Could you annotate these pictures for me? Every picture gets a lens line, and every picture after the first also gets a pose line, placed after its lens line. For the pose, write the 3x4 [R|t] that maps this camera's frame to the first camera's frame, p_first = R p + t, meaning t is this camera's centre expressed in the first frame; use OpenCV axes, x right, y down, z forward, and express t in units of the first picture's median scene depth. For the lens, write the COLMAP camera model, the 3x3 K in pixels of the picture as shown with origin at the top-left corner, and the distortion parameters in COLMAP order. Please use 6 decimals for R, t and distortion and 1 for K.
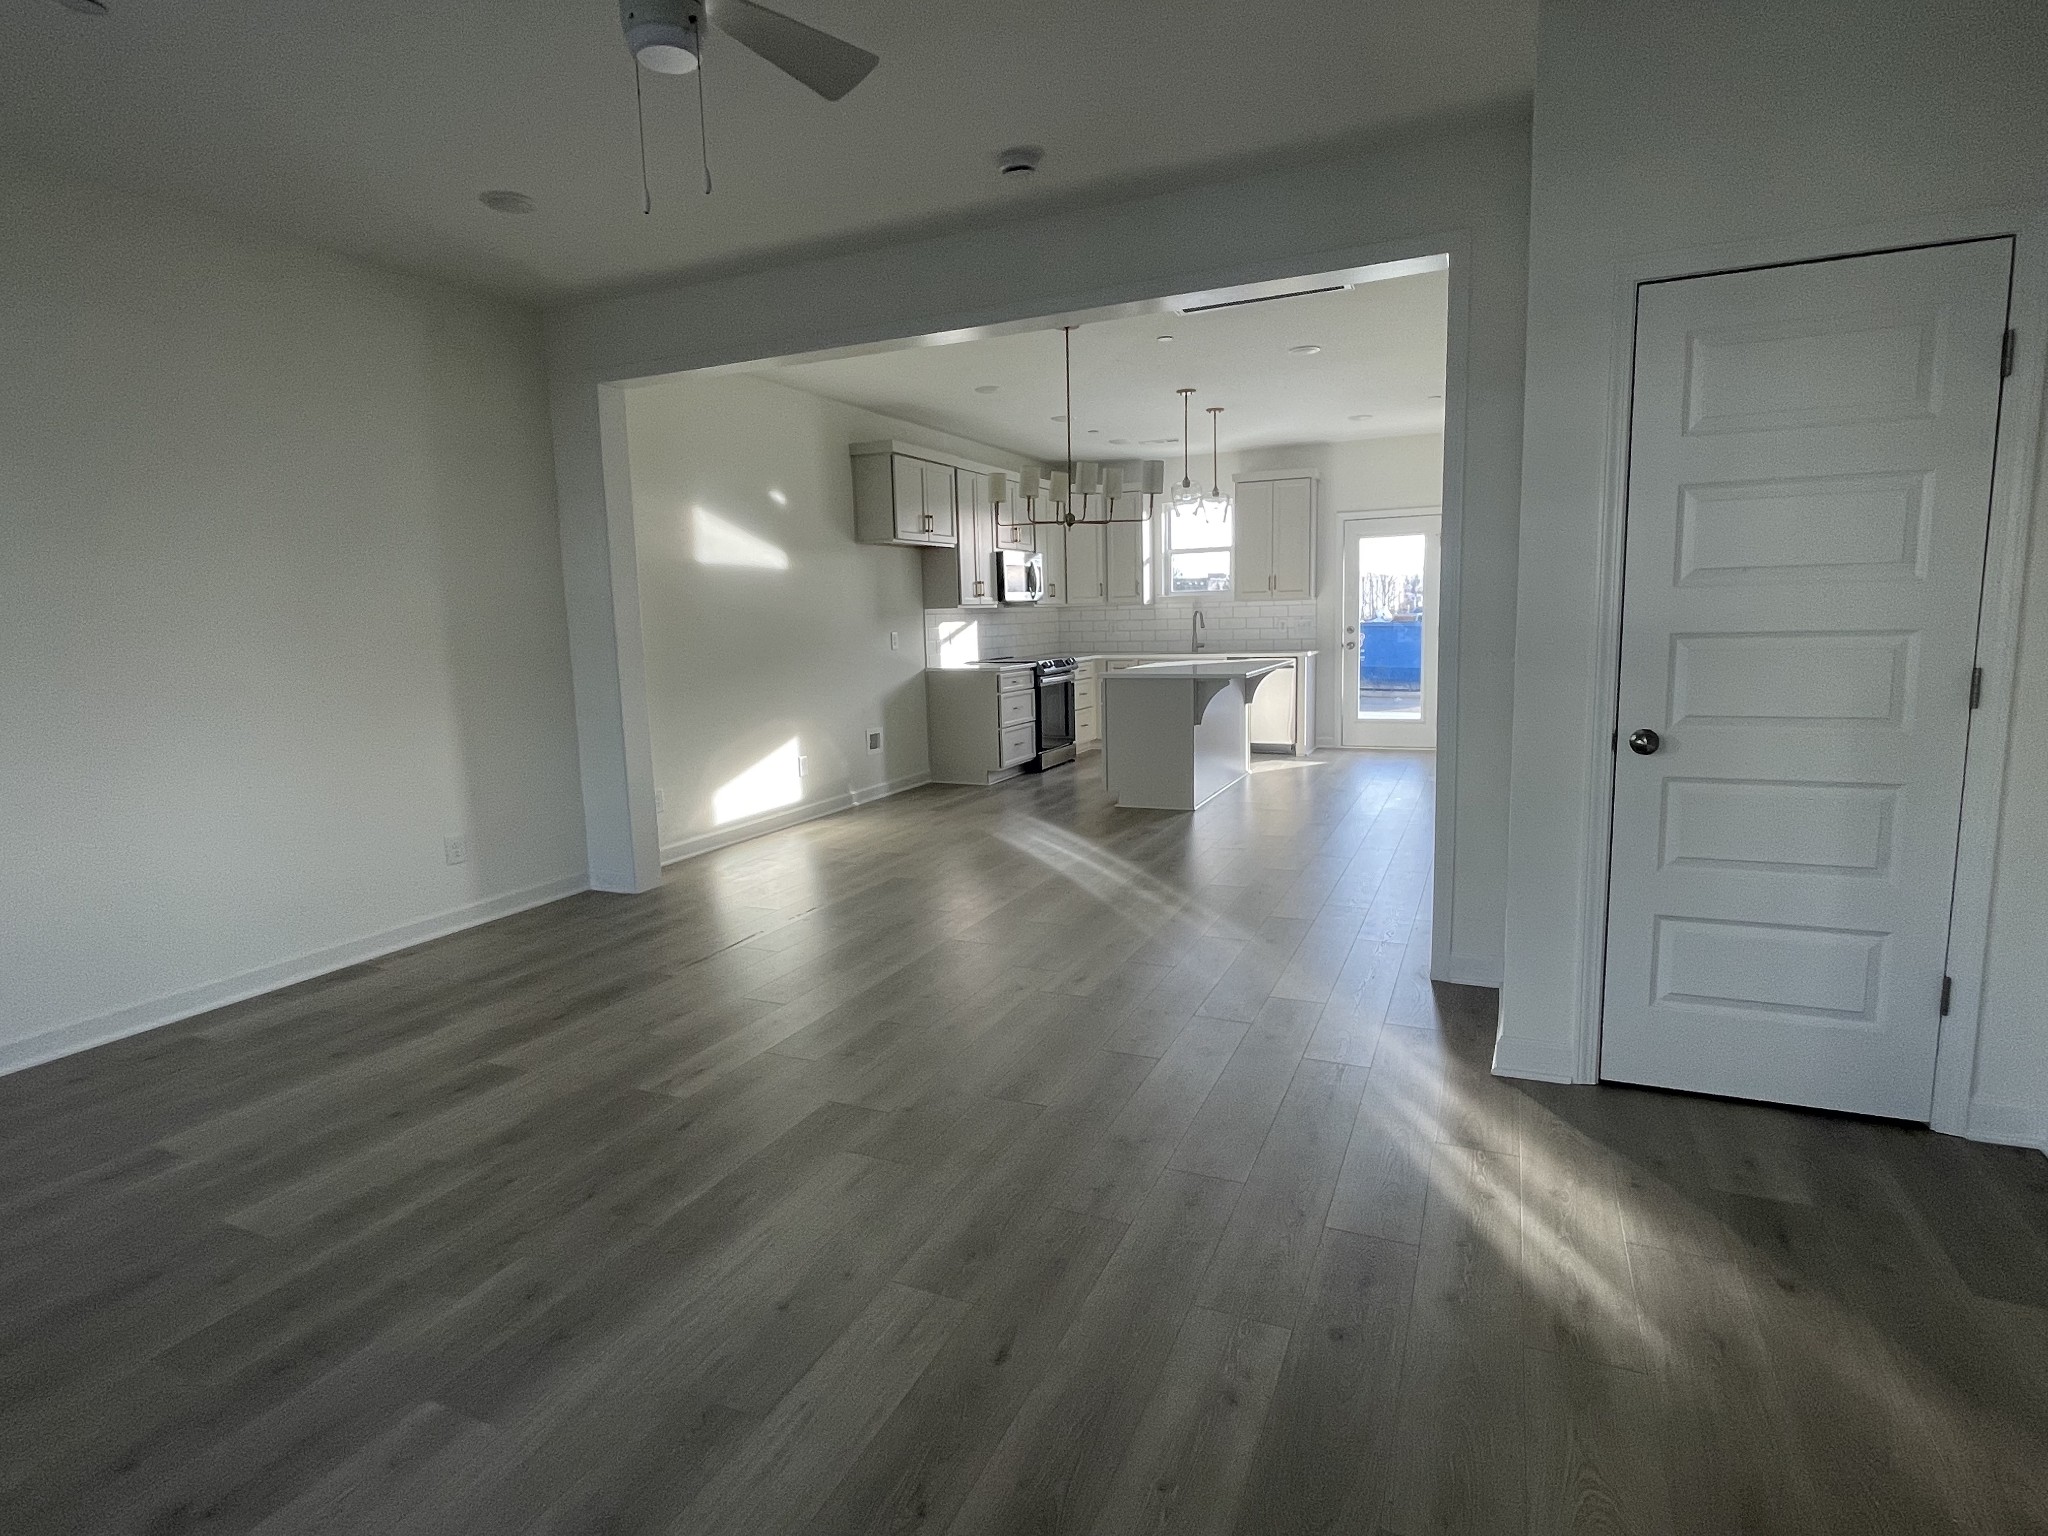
lens RADIAL K [[1063.9, 0, 1023.0], [0, 1063.9, 760.0], [0, 0, 1]] dist [-0.004060, -0.000592]
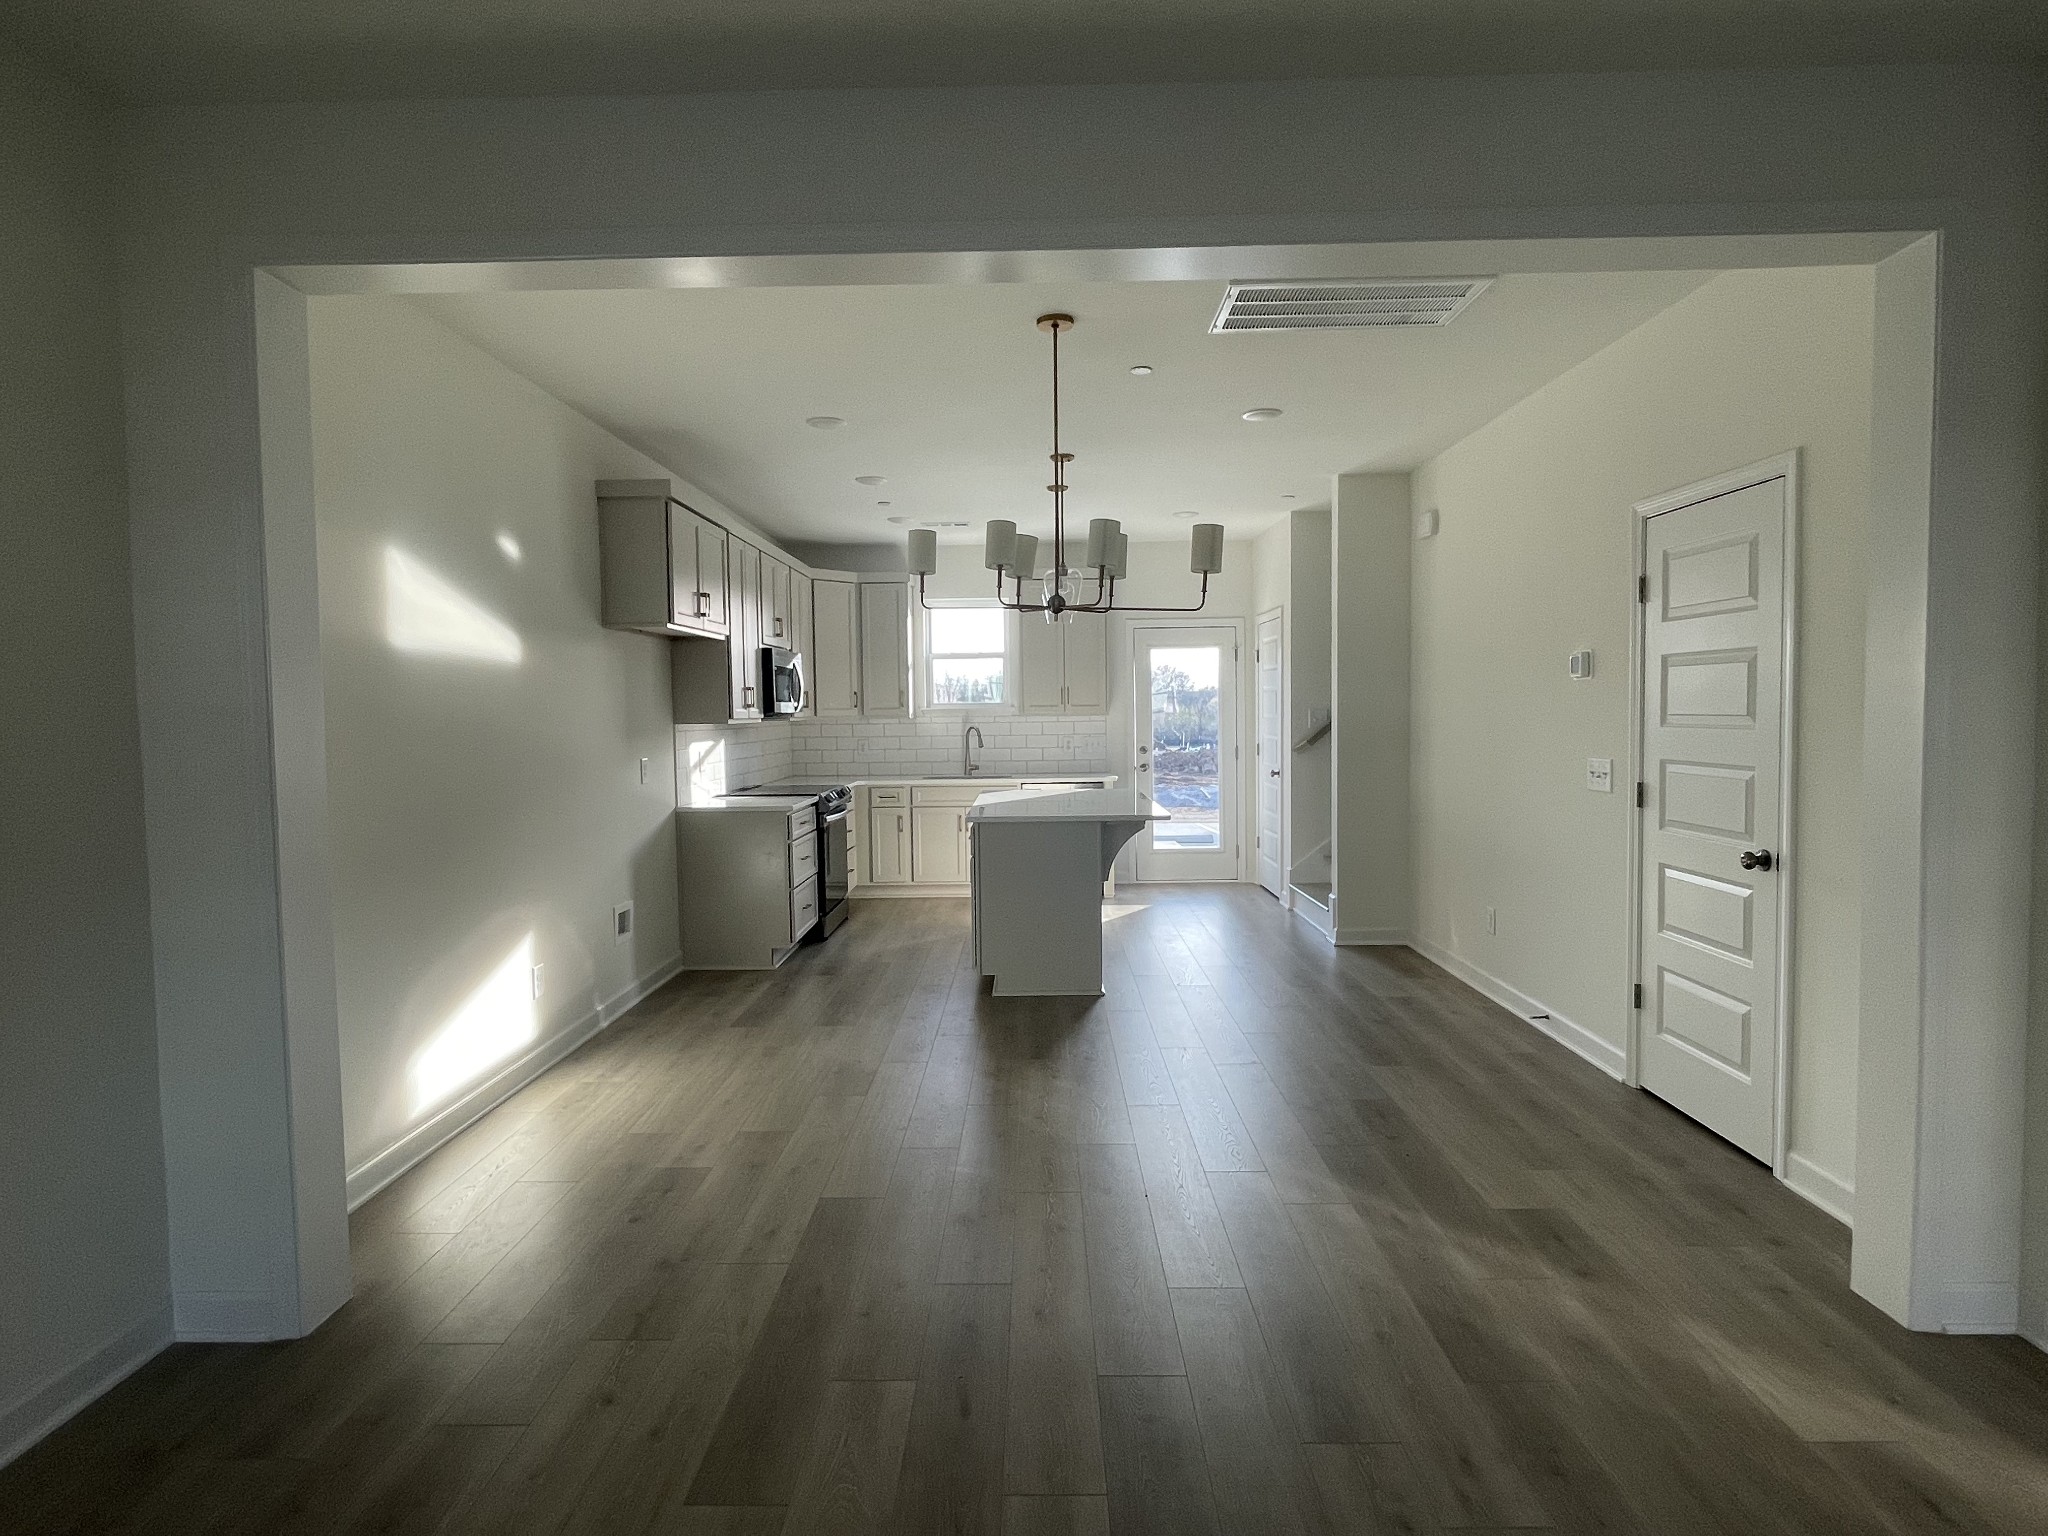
lens RADIAL K [[1063.9, 0, 1020.7], [0, 1063.9, 760.6], [0, 0, 1]] dist [-0.004060, -0.000592]
pose [[0.917558, -0.003488, 0.397586, -0.157854], [0.042279, 0.995148, -0.088841, -0.043843], [-0.395348, 0.098326, 0.913254, 0.258814]]
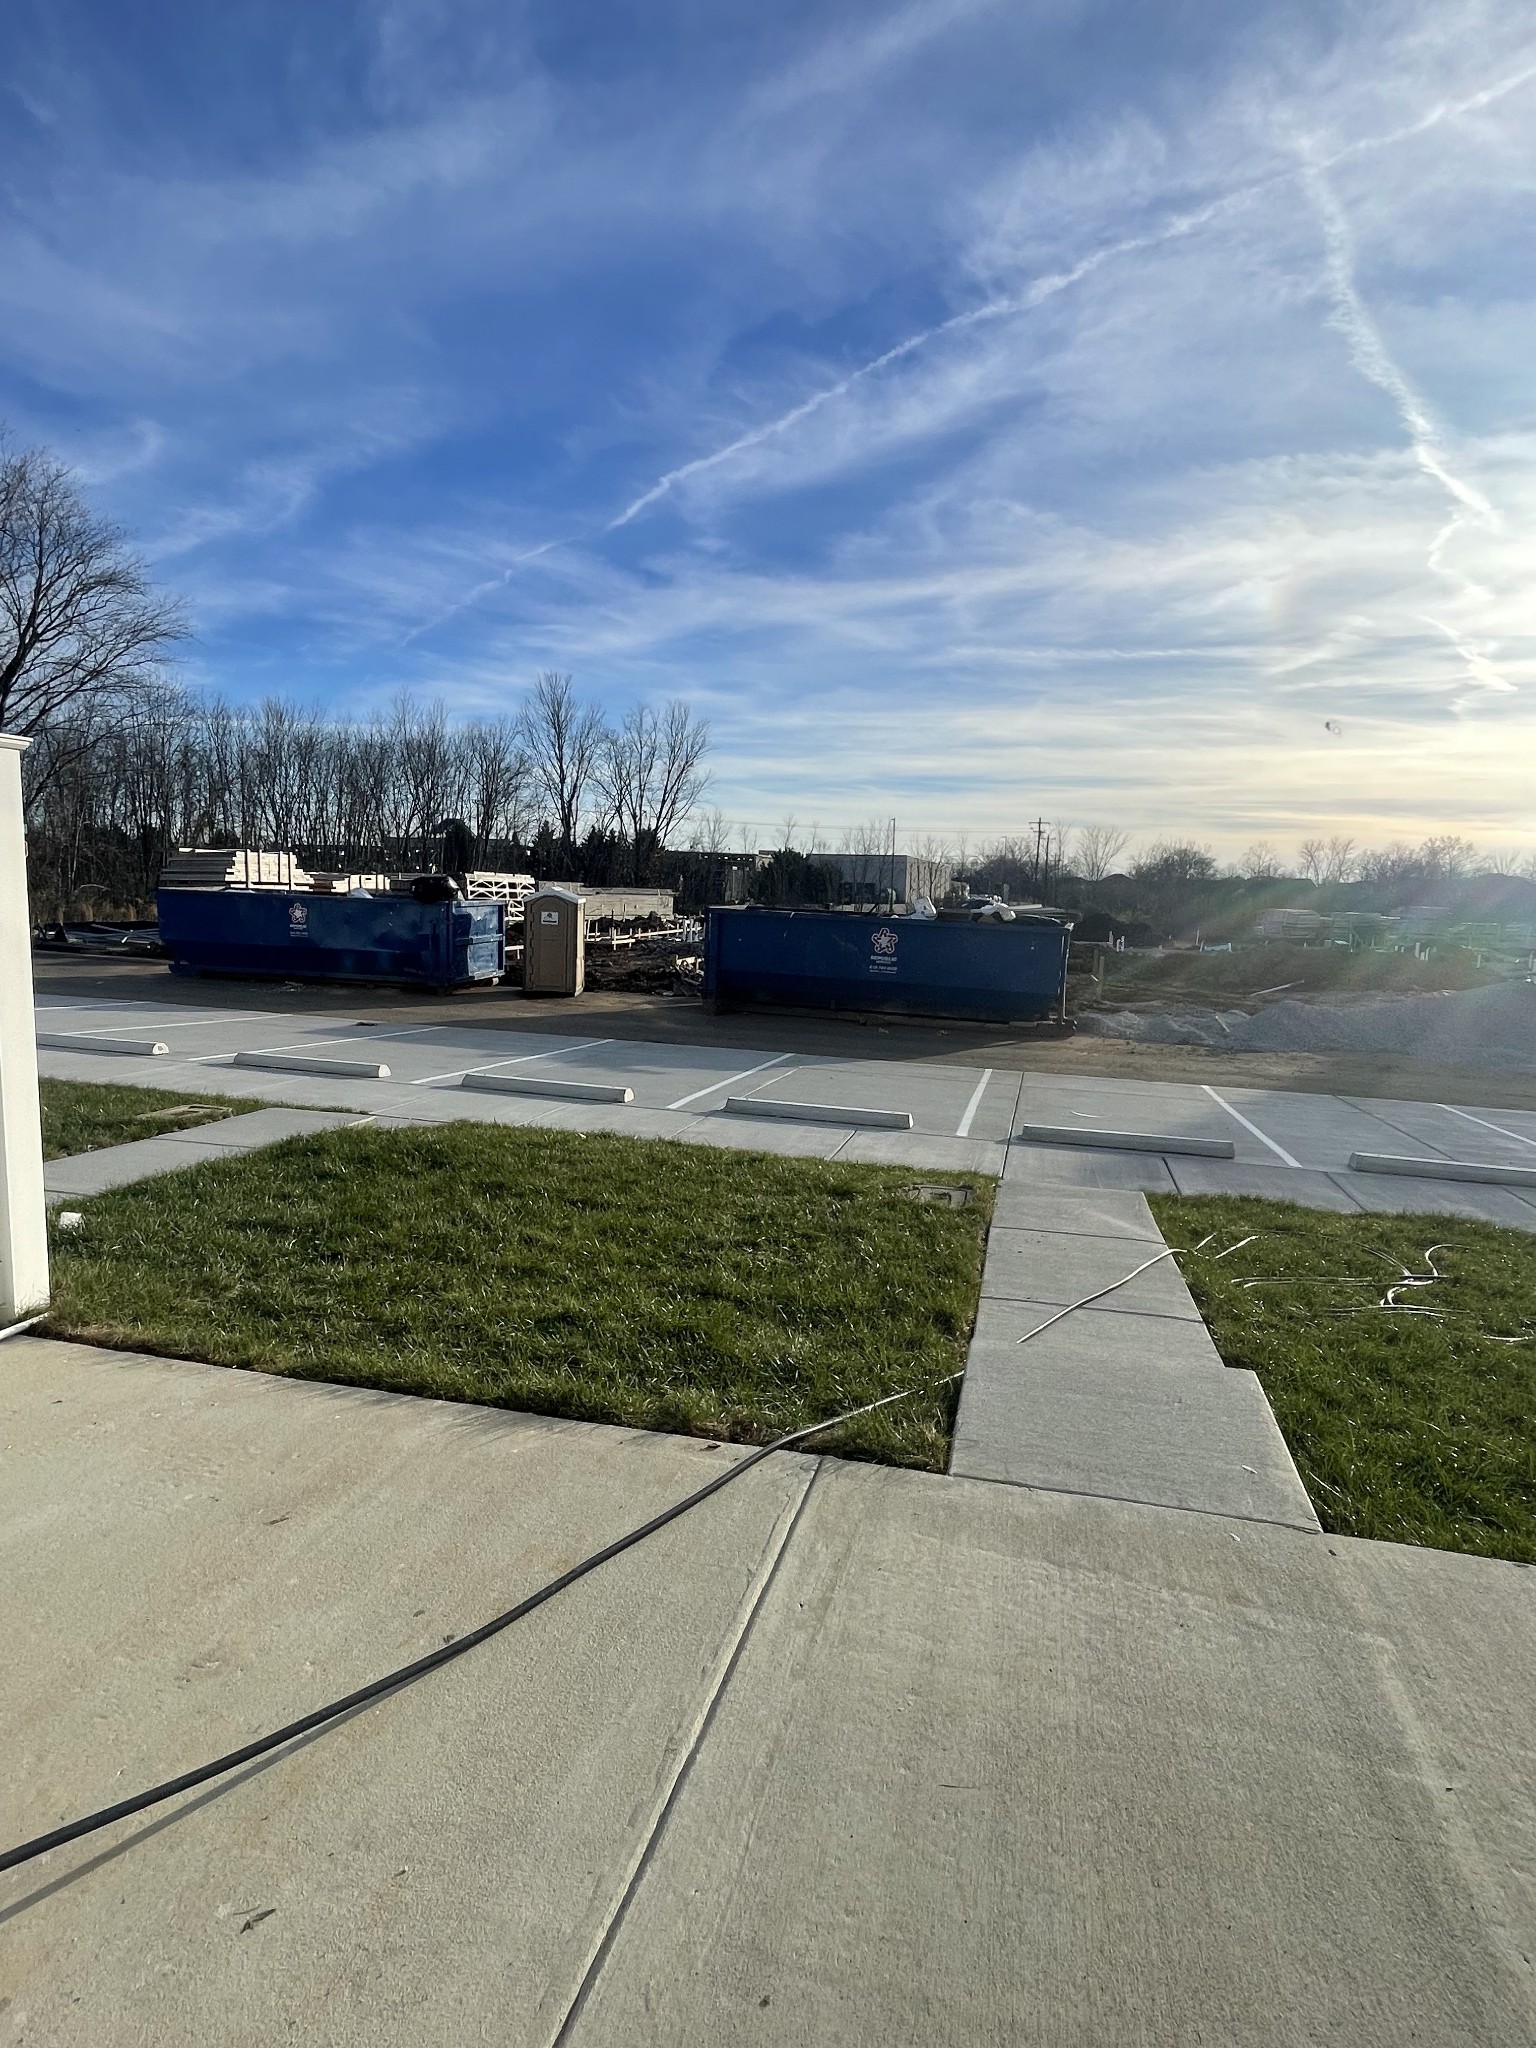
lens RADIAL K [[1063.9, 0, 771.6], [0, 1063.9, 1021.3], [0, 0, 1]] dist [-0.004060, -0.000592]
pose [[0.982939, 0.032451, 0.181046, 0.385553], [-0.030559, 0.999445, -0.013232, -0.166706], [-0.181375, 0.007474, 0.983386, 1.101603]]
